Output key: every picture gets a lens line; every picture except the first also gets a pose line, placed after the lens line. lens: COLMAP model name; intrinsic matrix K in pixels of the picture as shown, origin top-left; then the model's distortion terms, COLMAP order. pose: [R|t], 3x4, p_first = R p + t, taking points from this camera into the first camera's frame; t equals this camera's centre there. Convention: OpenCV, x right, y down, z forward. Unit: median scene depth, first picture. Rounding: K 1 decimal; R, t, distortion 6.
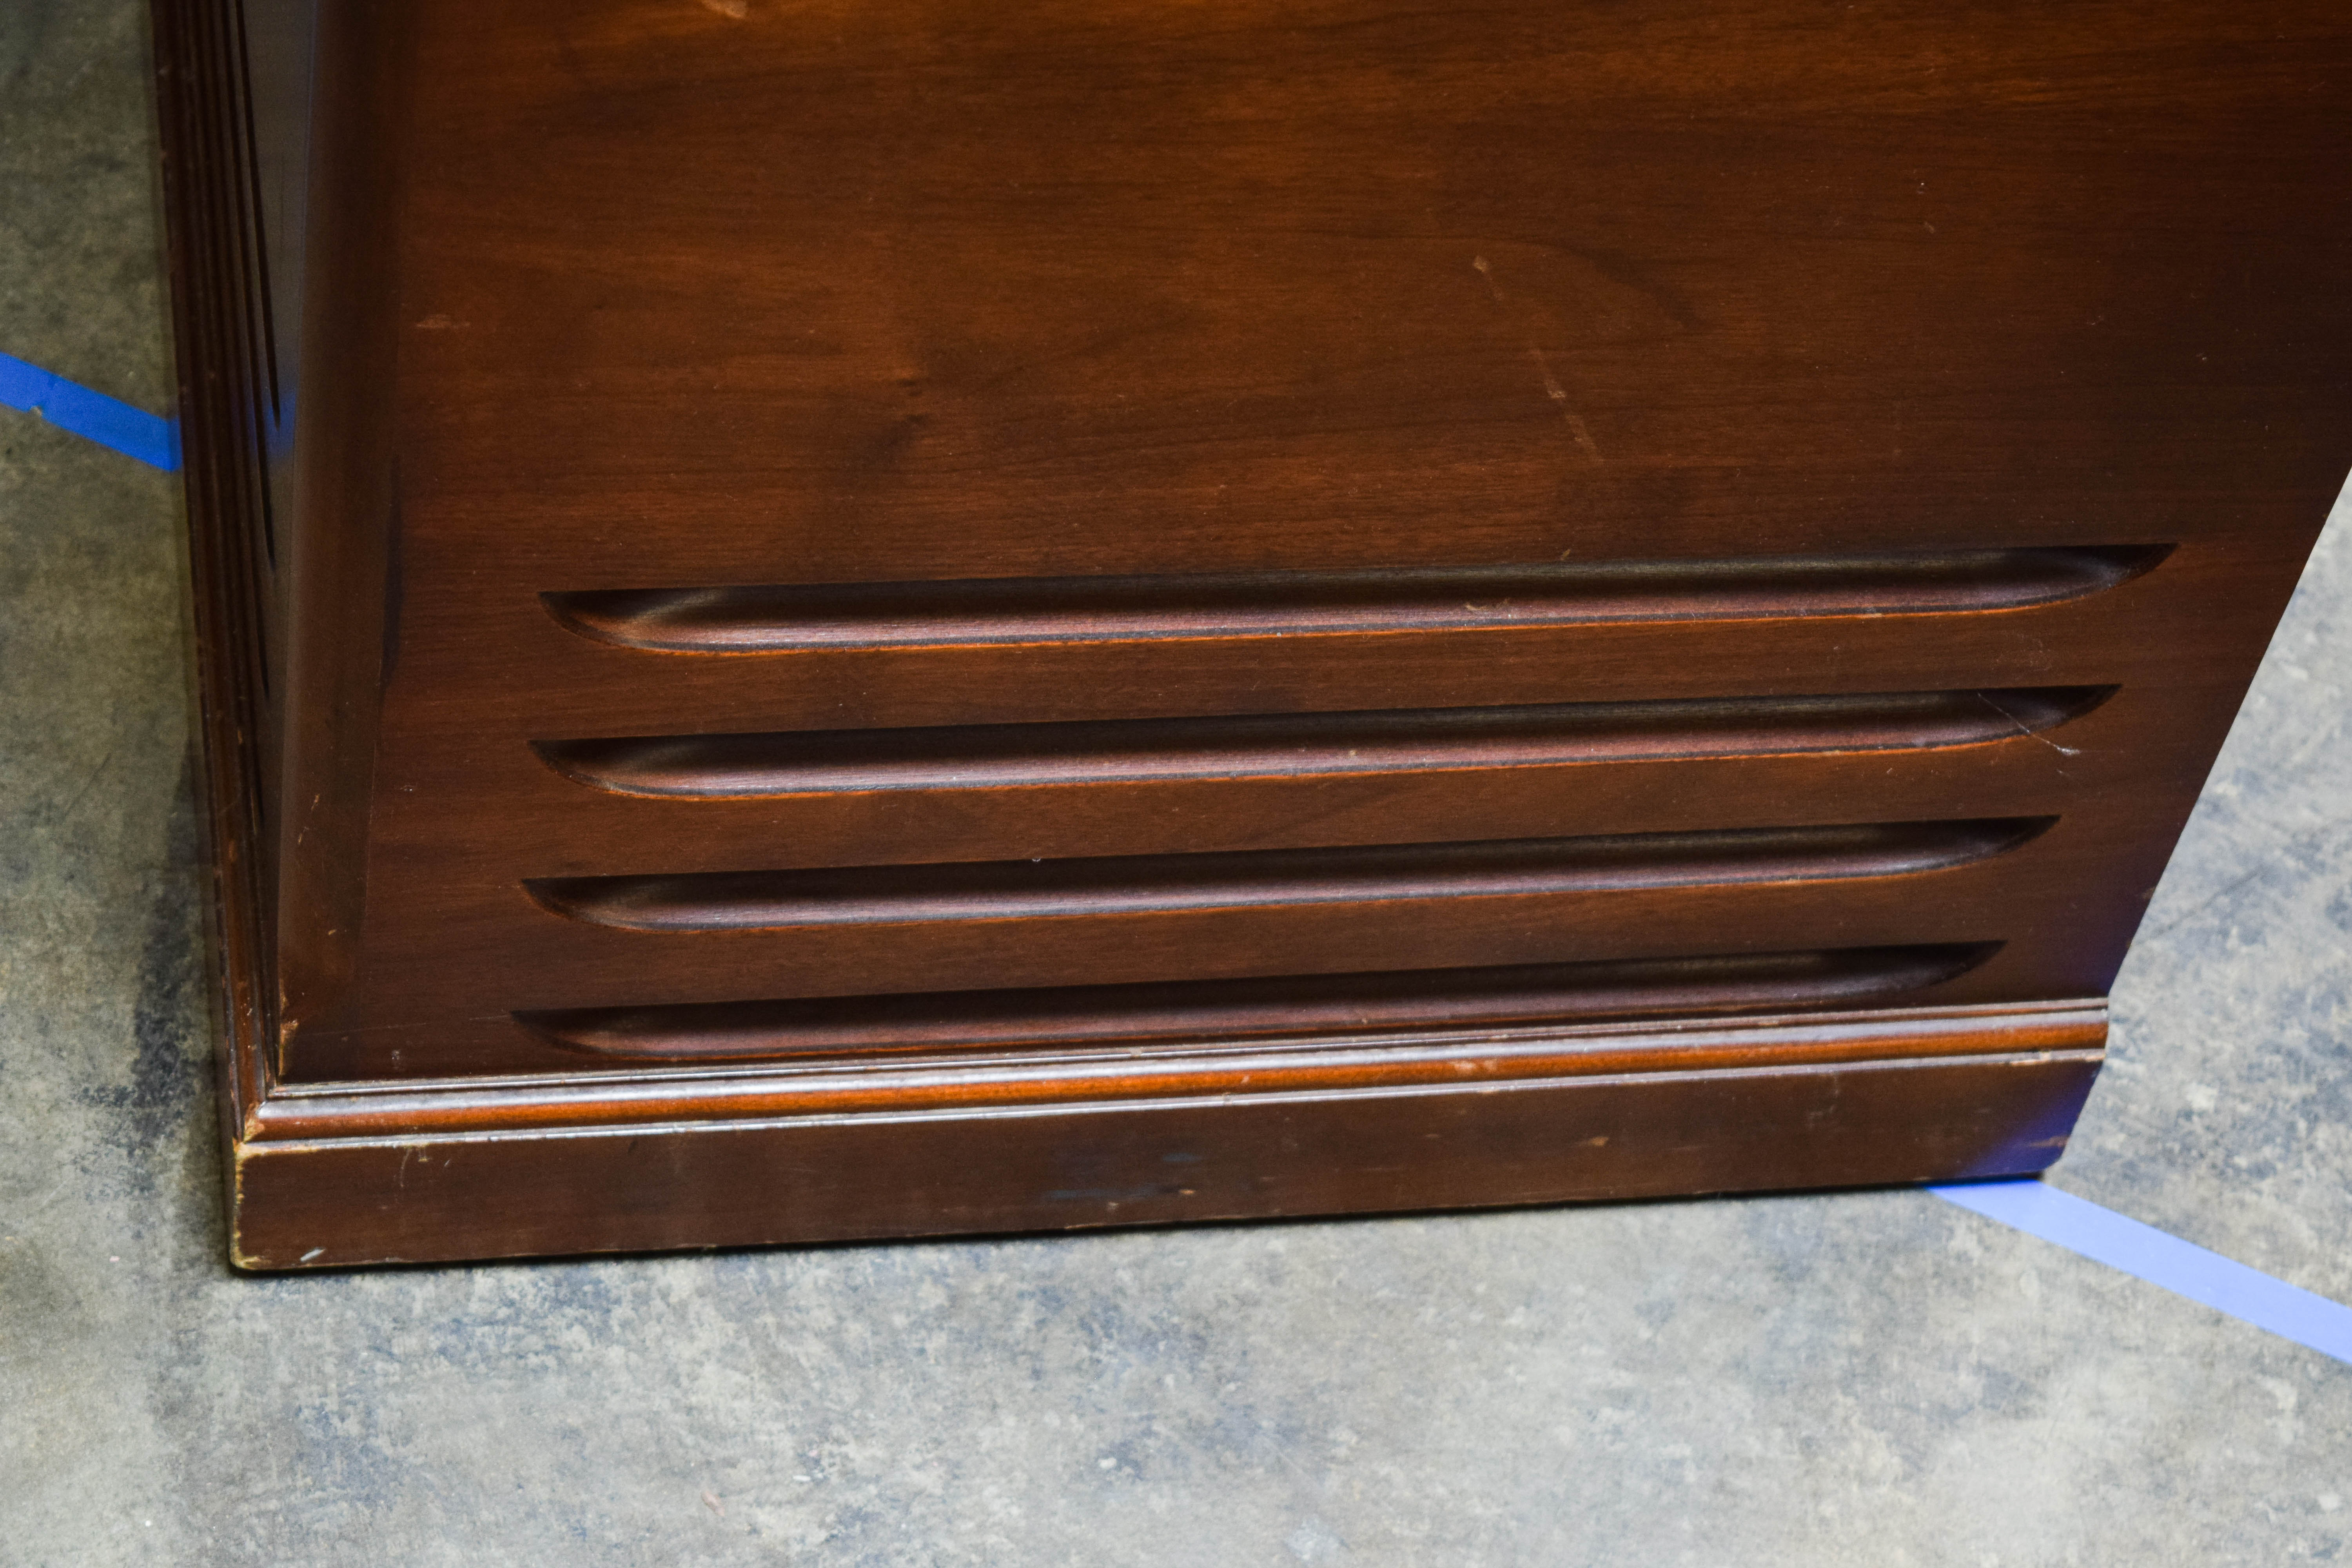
lens RADIAL K [[5384.1, 0, 1169.5], [0, 5384.1, 788.2], [0, 0, 1]] dist [-0.062412, 0.000000]
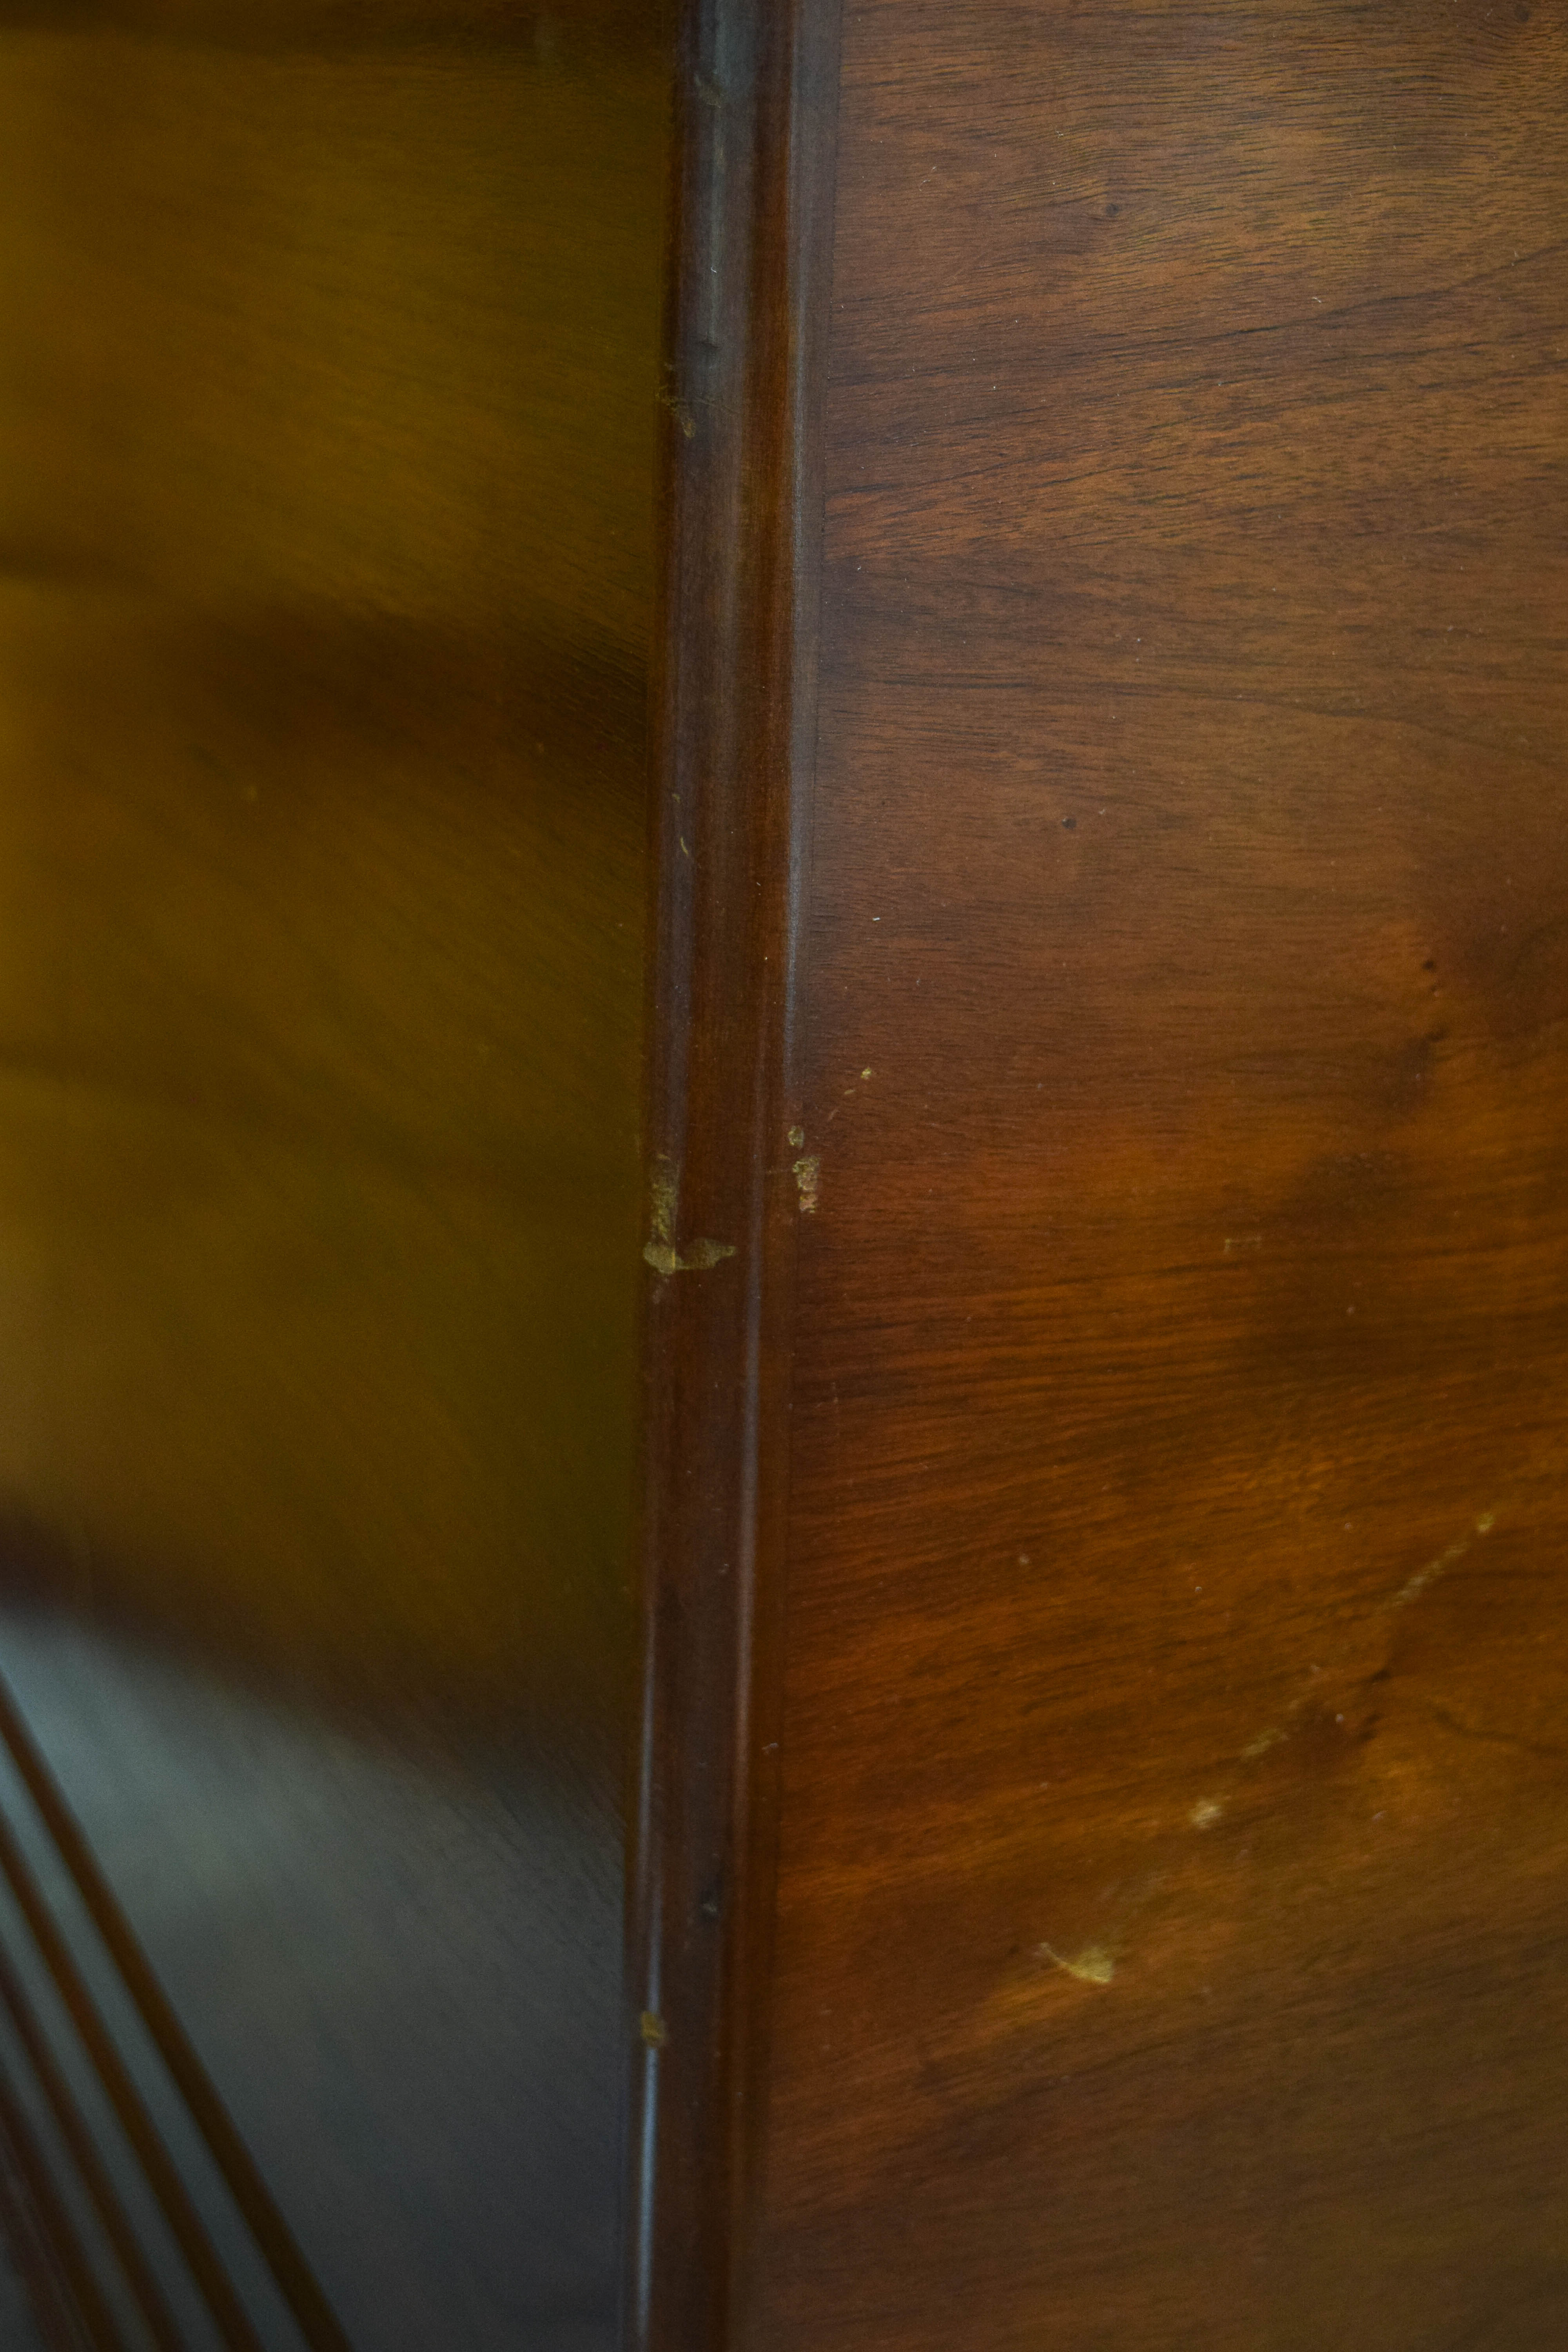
lens RADIAL K [[3614.2, 0, 783.7], [0, 3614.2, 1183.3], [0, 0, 1]] dist [-0.038201, 0.000000]
pose [[0.962341, -0.191312, 0.193128, -0.172295], [0.262189, 0.840858, -0.473513, 0.008457], [-0.071805, 0.506317, 0.859353, 0.344009]]
